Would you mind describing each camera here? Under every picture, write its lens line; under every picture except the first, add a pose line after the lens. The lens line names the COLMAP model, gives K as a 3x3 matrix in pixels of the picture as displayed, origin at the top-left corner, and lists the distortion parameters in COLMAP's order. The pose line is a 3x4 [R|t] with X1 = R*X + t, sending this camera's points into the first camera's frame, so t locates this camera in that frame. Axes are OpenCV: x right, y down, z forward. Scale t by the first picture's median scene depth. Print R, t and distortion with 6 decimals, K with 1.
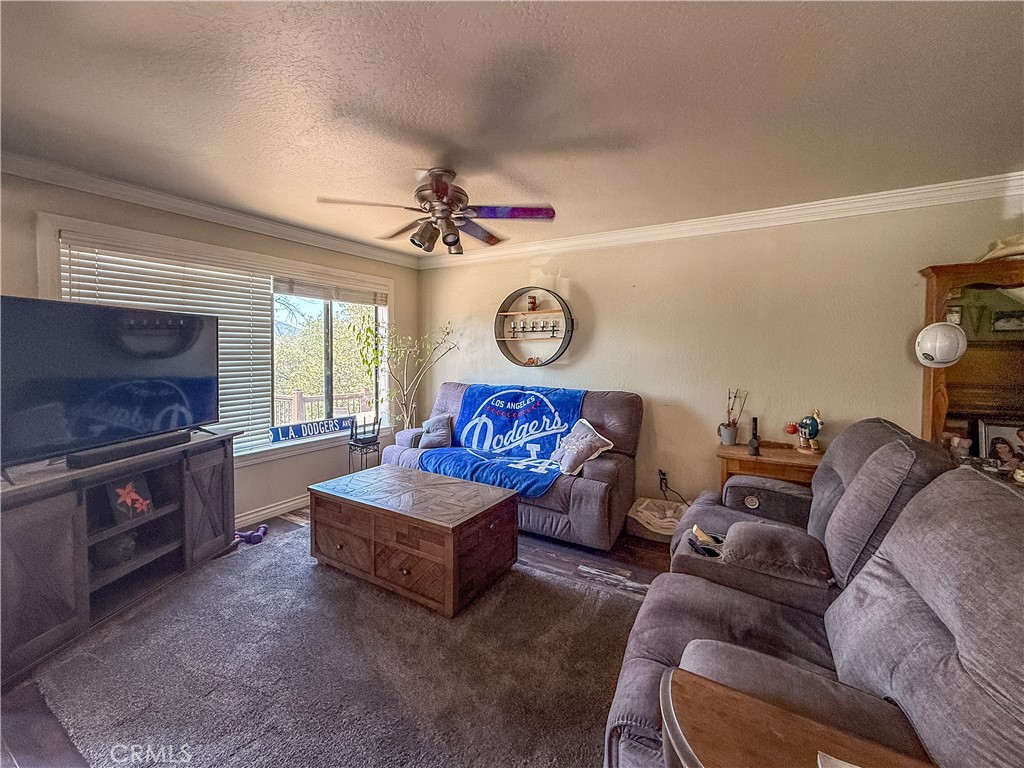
lens RADIAL K [[416.9, 0, 506.2], [0, 416.9, 366.0], [0, 0, 1]] dist [0.001977, -0.000769]
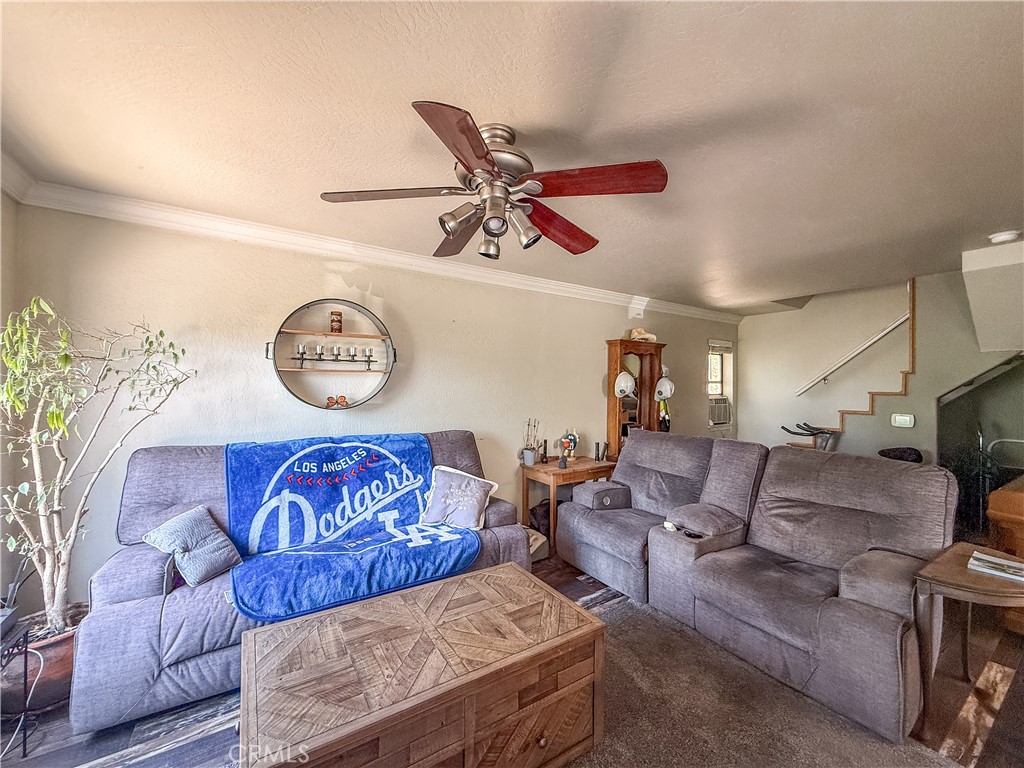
lens RADIAL K [[416.9, 0, 508.7], [0, 416.9, 384.3], [0, 0, 1]] dist [0.001977, -0.000769]
pose [[0.432479, 0.000258, 0.901644, -0.499752], [0.021967, 0.999700, -0.010823, -0.029269], [-0.901377, 0.024487, 0.432343, 0.447680]]
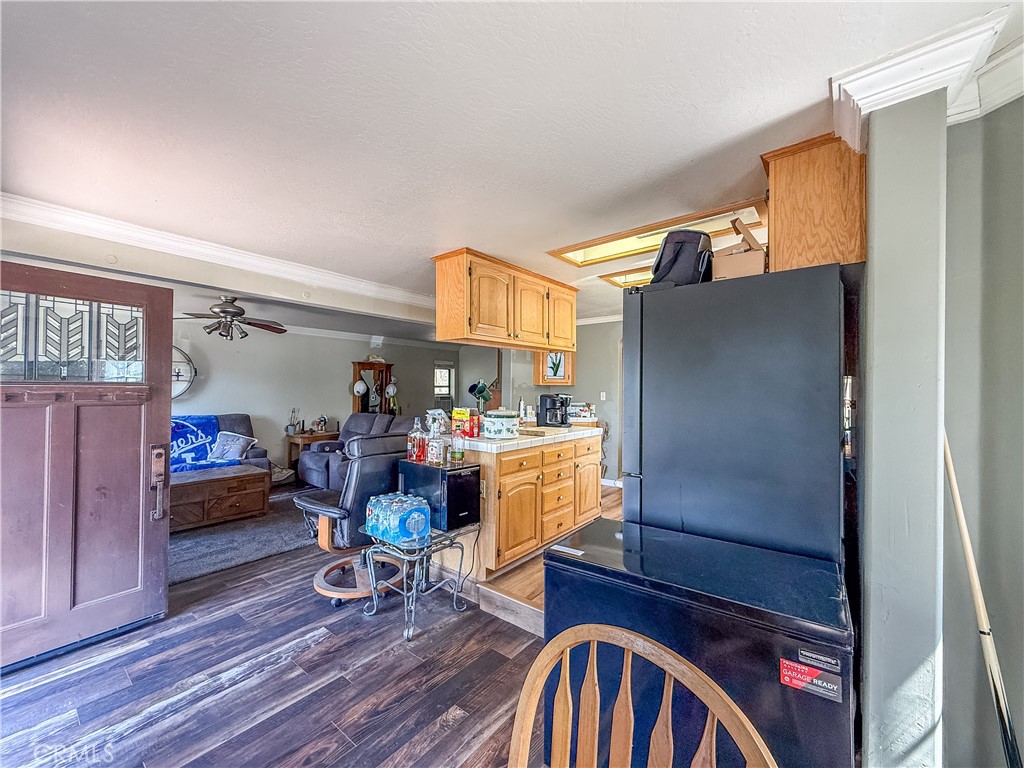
lens RADIAL K [[416.9, 0, 515.3], [0, 416.9, 382.4], [0, 0, 1]] dist [0.001977, -0.000769]
pose [[0.126517, 0.013477, 0.991873, -1.203637], [0.025205, 0.999541, -0.016796, -0.009231], [-0.991644, 0.027125, 0.126119, -0.330570]]
